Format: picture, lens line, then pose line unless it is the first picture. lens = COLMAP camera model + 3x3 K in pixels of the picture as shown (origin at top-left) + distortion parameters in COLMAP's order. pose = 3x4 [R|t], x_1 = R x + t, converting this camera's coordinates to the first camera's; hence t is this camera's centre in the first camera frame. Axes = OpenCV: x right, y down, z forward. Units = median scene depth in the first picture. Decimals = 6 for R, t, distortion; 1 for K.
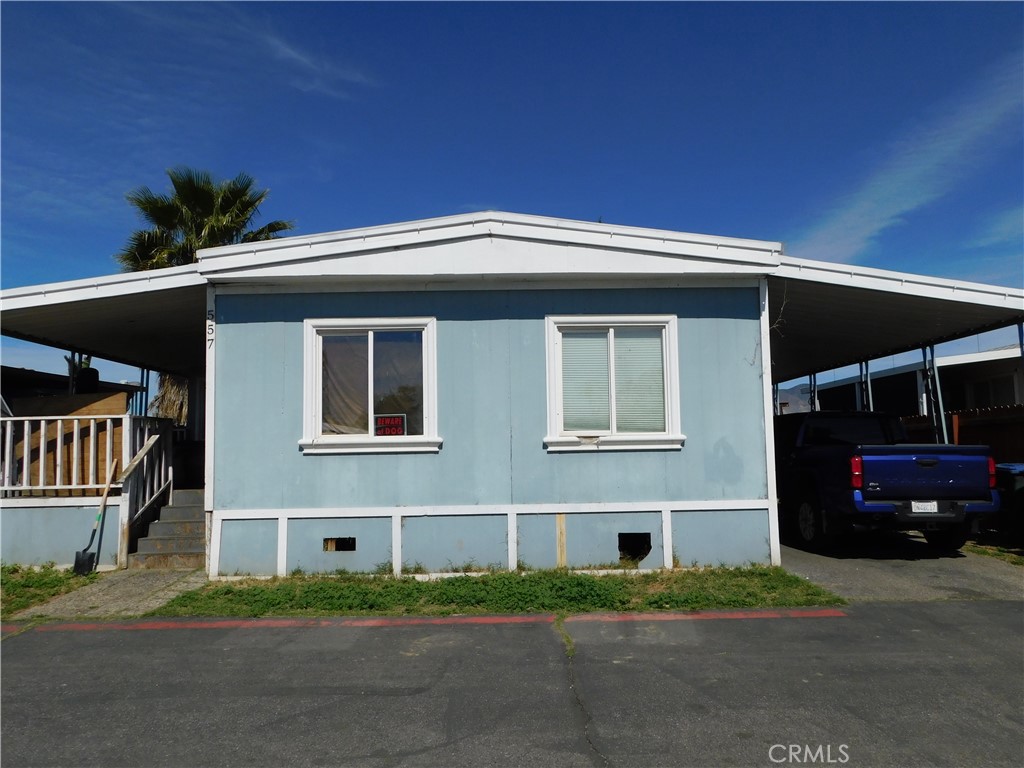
lens RADIAL K [[794.3, 0, 512.0], [0, 794.3, 384.0], [0, 0, 1]] dist [0.006260, 0.001682]
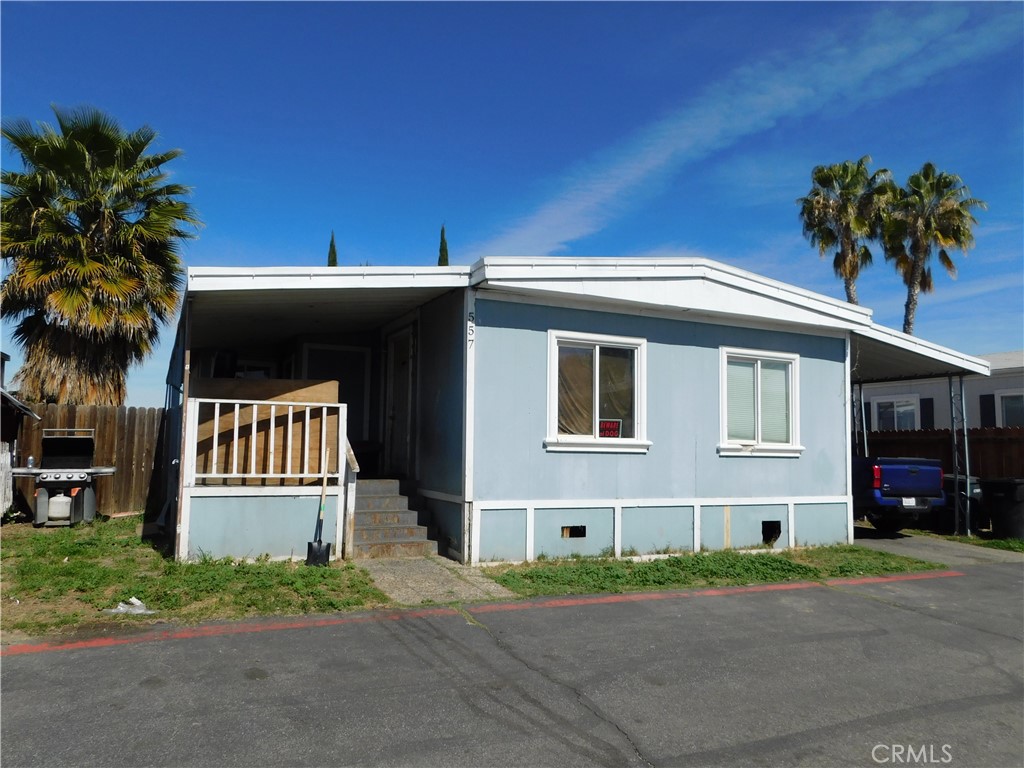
lens RADIAL K [[794.3, 0, 512.0], [0, 794.3, 384.0], [0, 0, 1]] dist [0.006260, 0.001682]
pose [[0.901427, 0.069539, 0.427310, -0.782913], [-0.072260, 0.997337, -0.009868, 0.008858], [-0.426858, -0.021982, 0.904051, 0.017036]]
